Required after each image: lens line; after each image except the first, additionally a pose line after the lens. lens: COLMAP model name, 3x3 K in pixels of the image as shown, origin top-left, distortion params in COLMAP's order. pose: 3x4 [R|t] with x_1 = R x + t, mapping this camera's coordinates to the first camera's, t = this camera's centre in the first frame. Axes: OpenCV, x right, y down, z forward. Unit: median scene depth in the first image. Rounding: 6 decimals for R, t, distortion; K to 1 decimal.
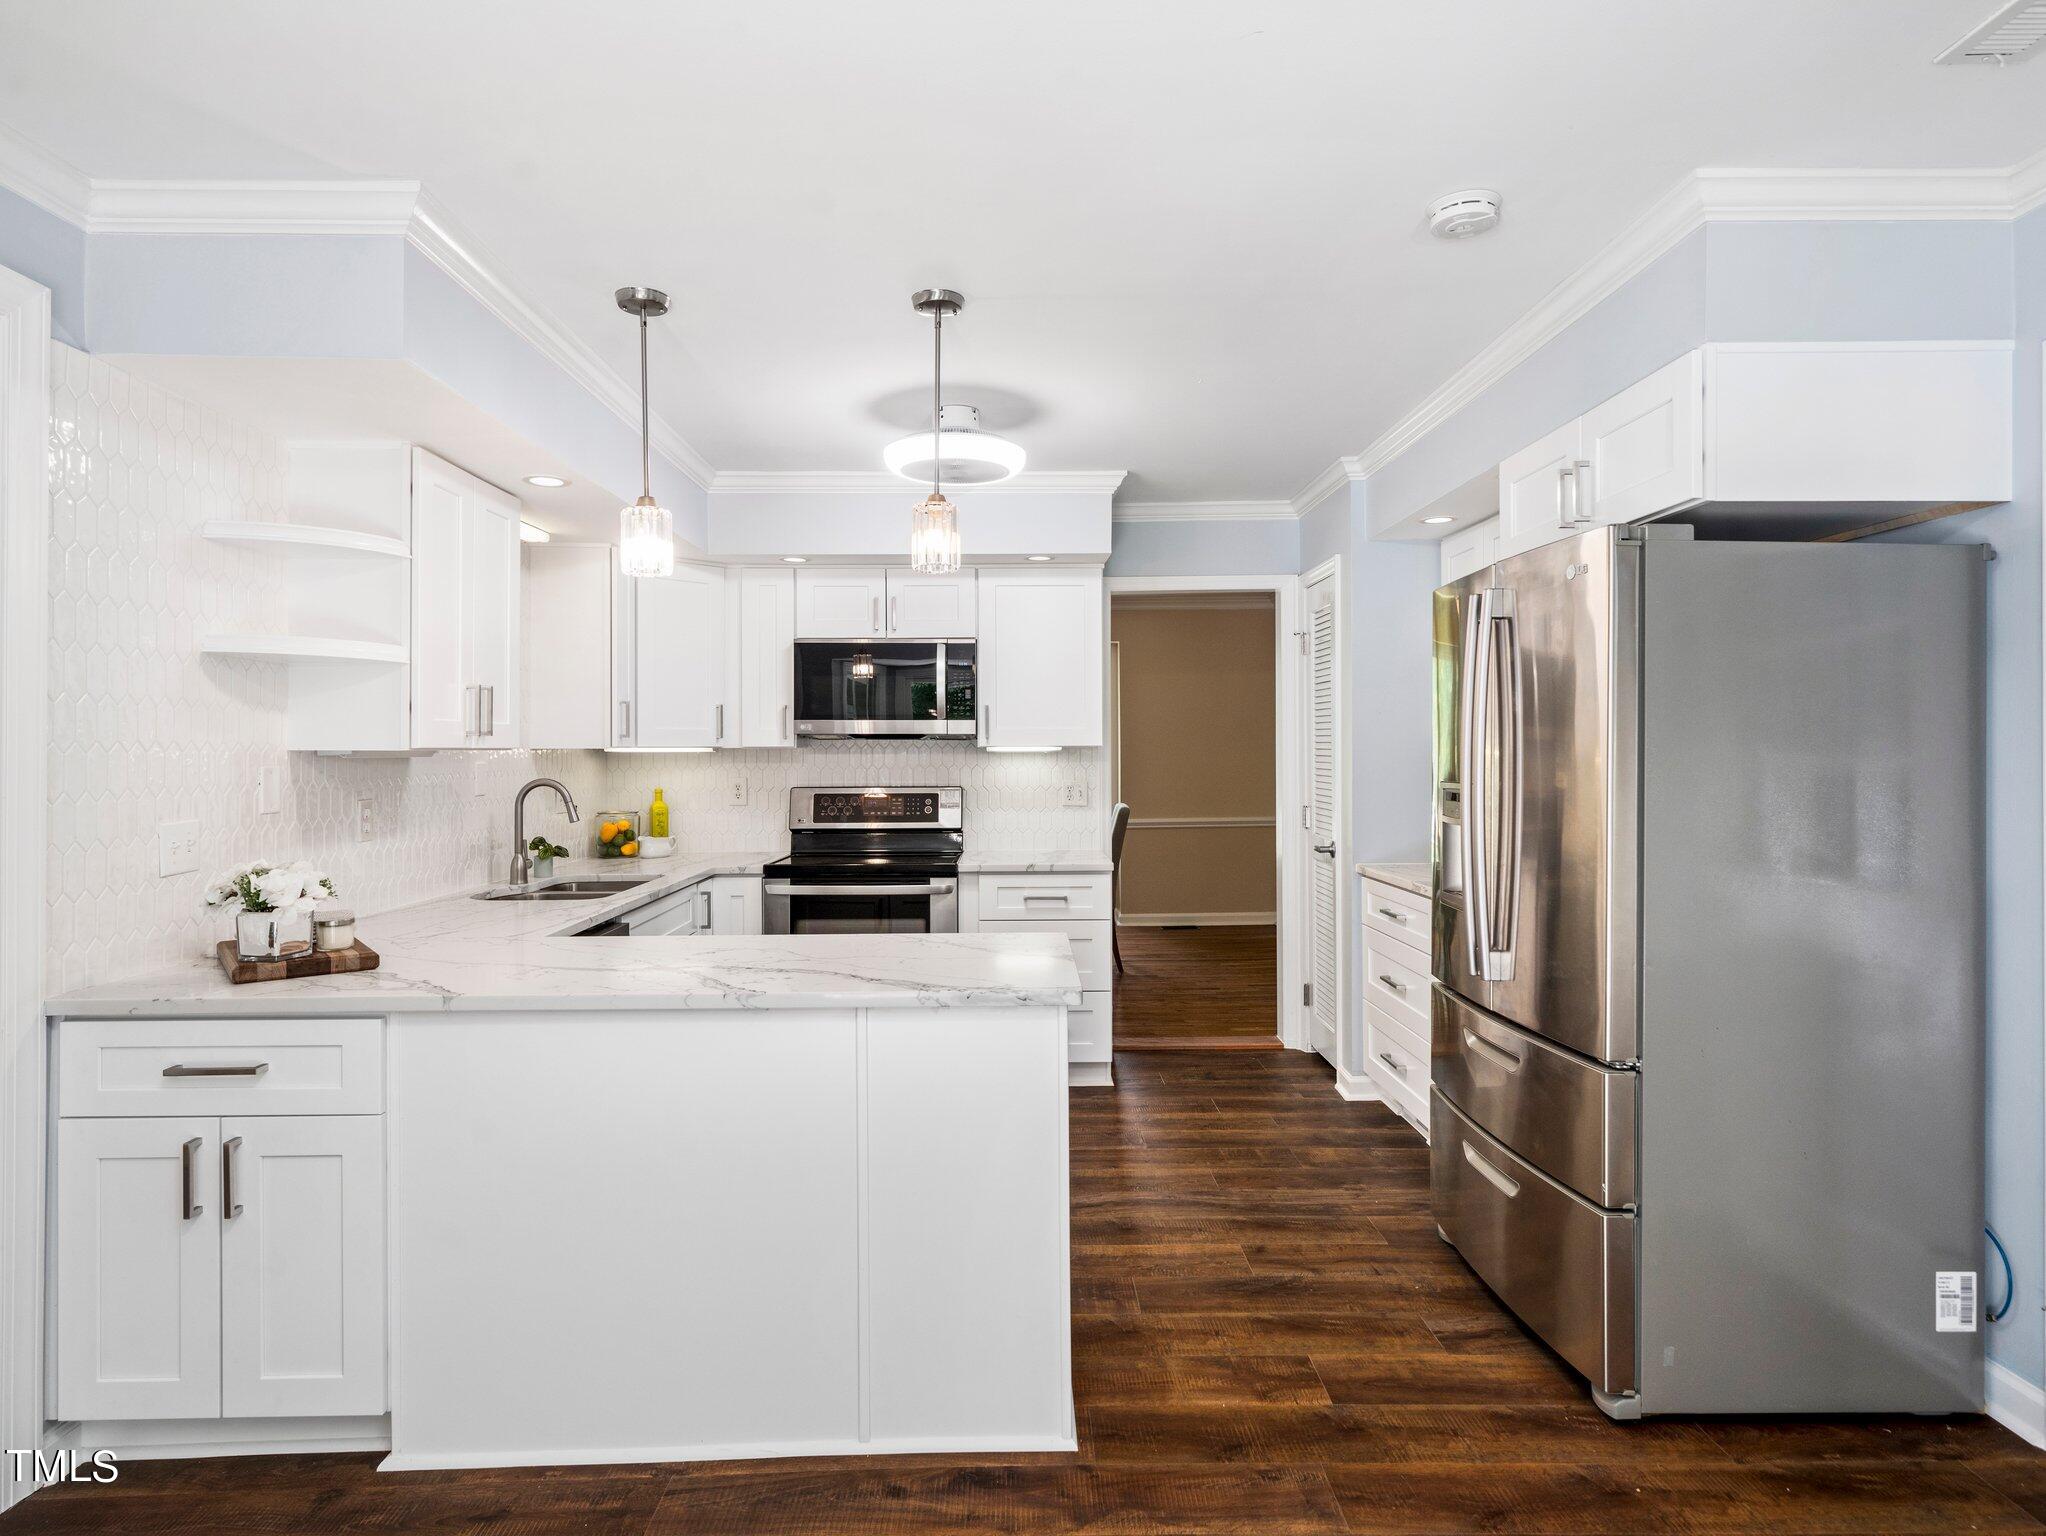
lens RADIAL K [[1147.3, 0, 1024.0], [0, 1147.3, 774.1], [0, 0, 1]] dist [-0.000018, -0.000700]
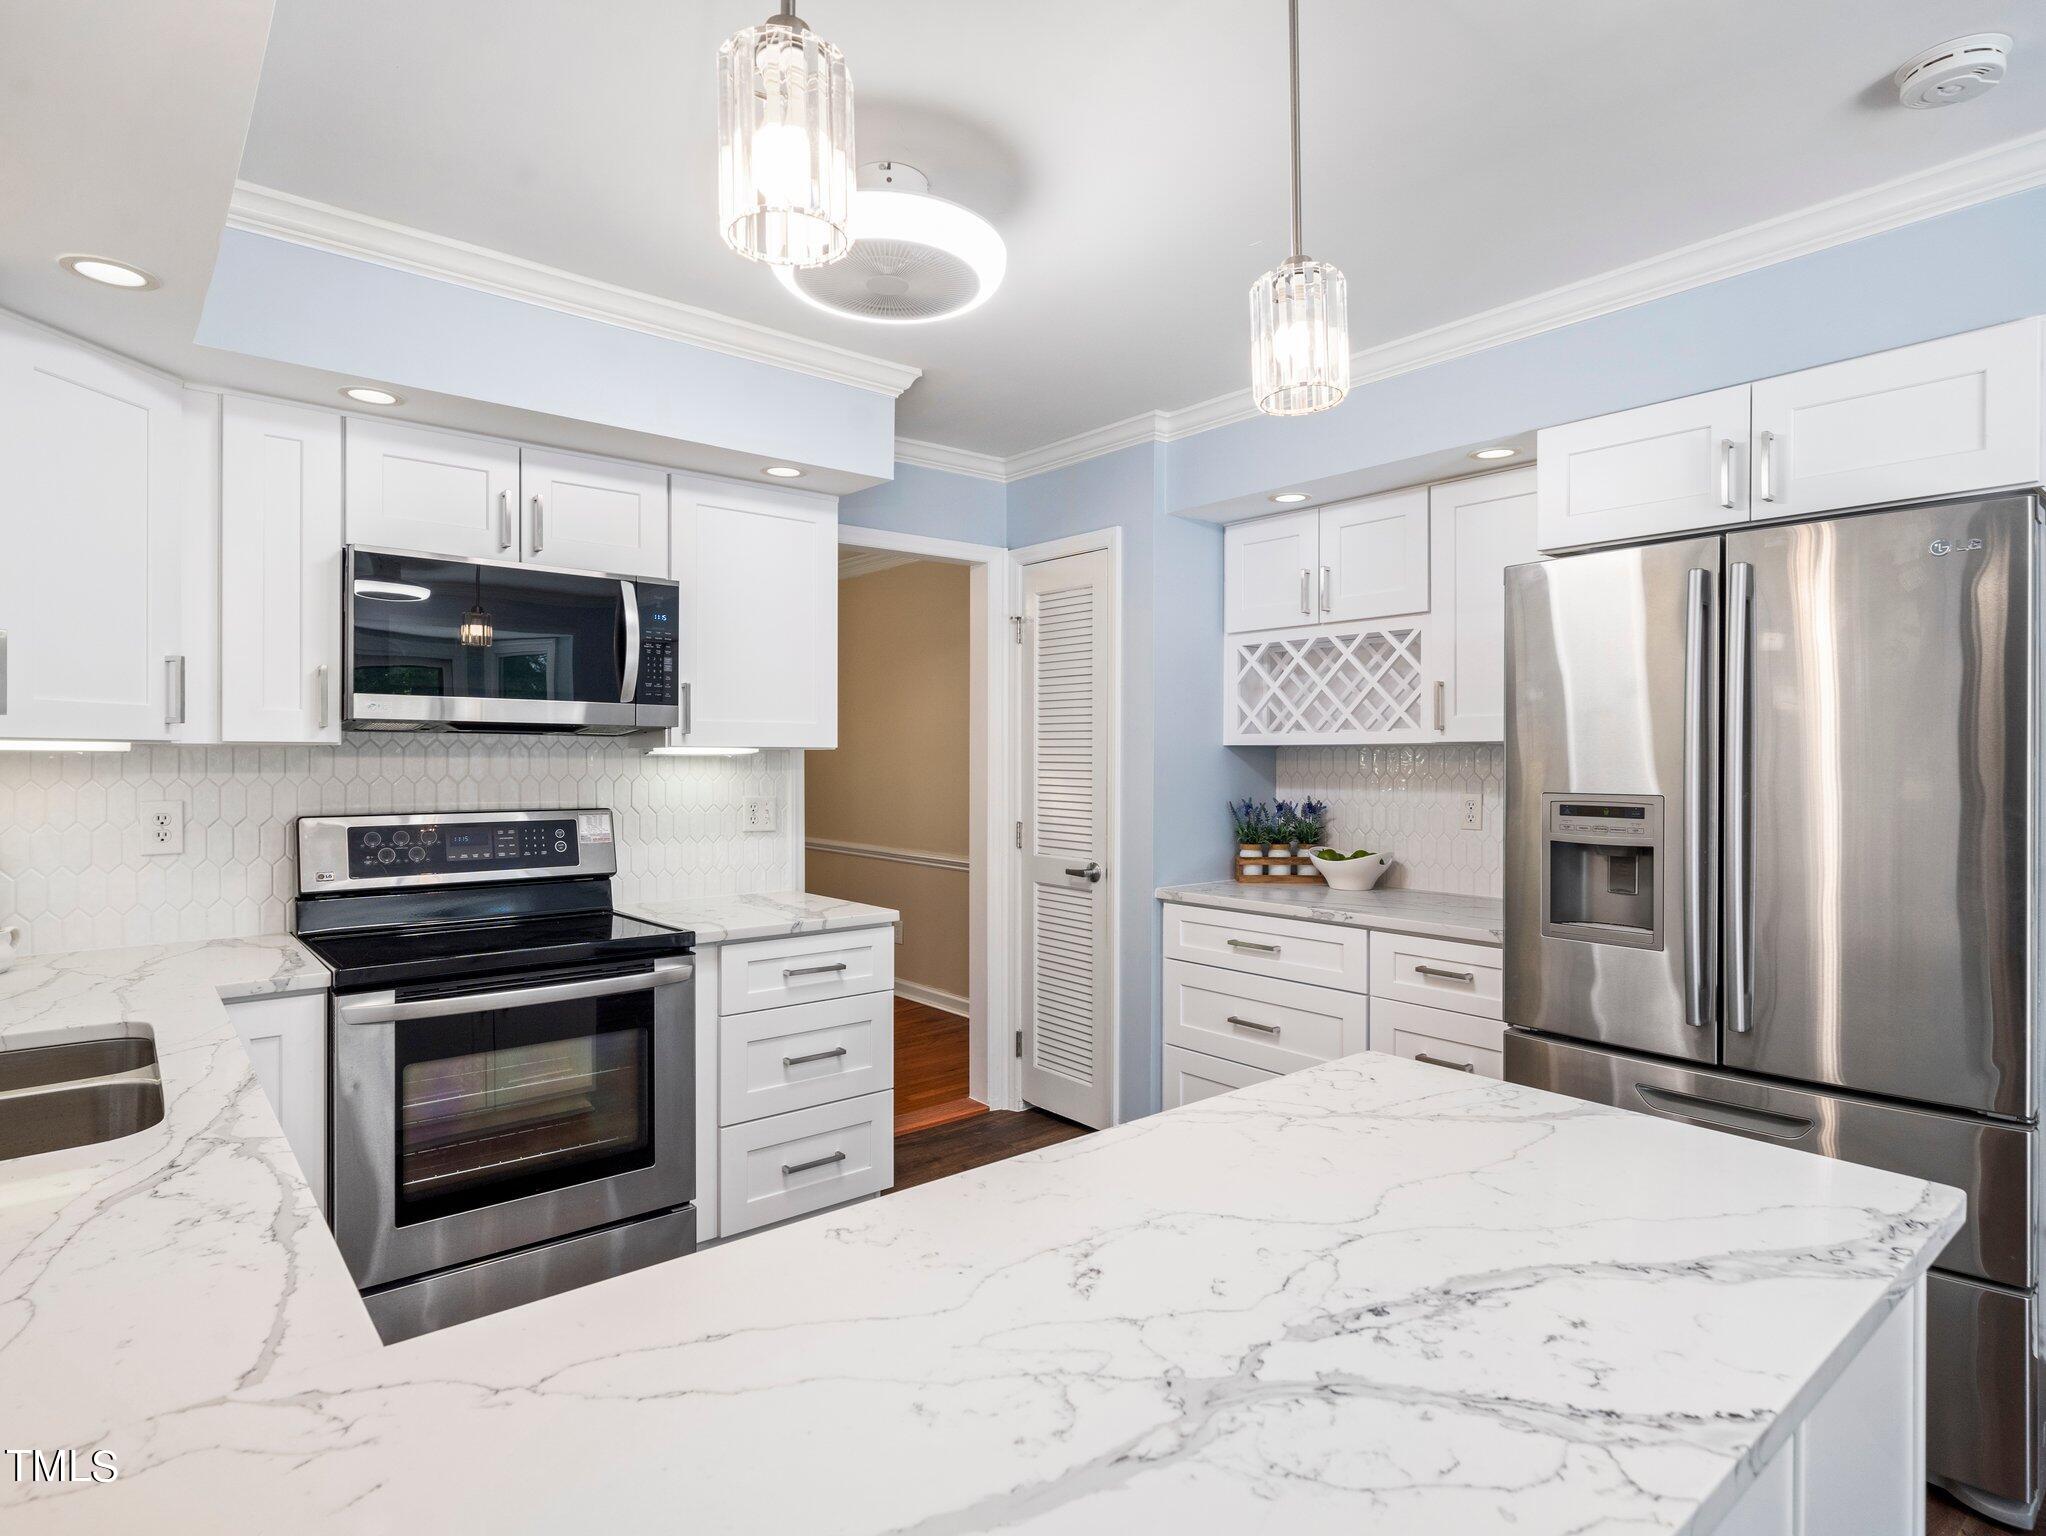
lens RADIAL K [[1090.0, 0, 1022.9], [0, 1090.0, 771.5], [0, 0, 1]] dist [-0.001712, 0.000051]
pose [[0.777042, -0.002795, 0.629443, -0.273913], [0.007511, 0.999960, -0.004832, -0.005403], [-0.629404, 0.008482, 0.777032, 0.392404]]
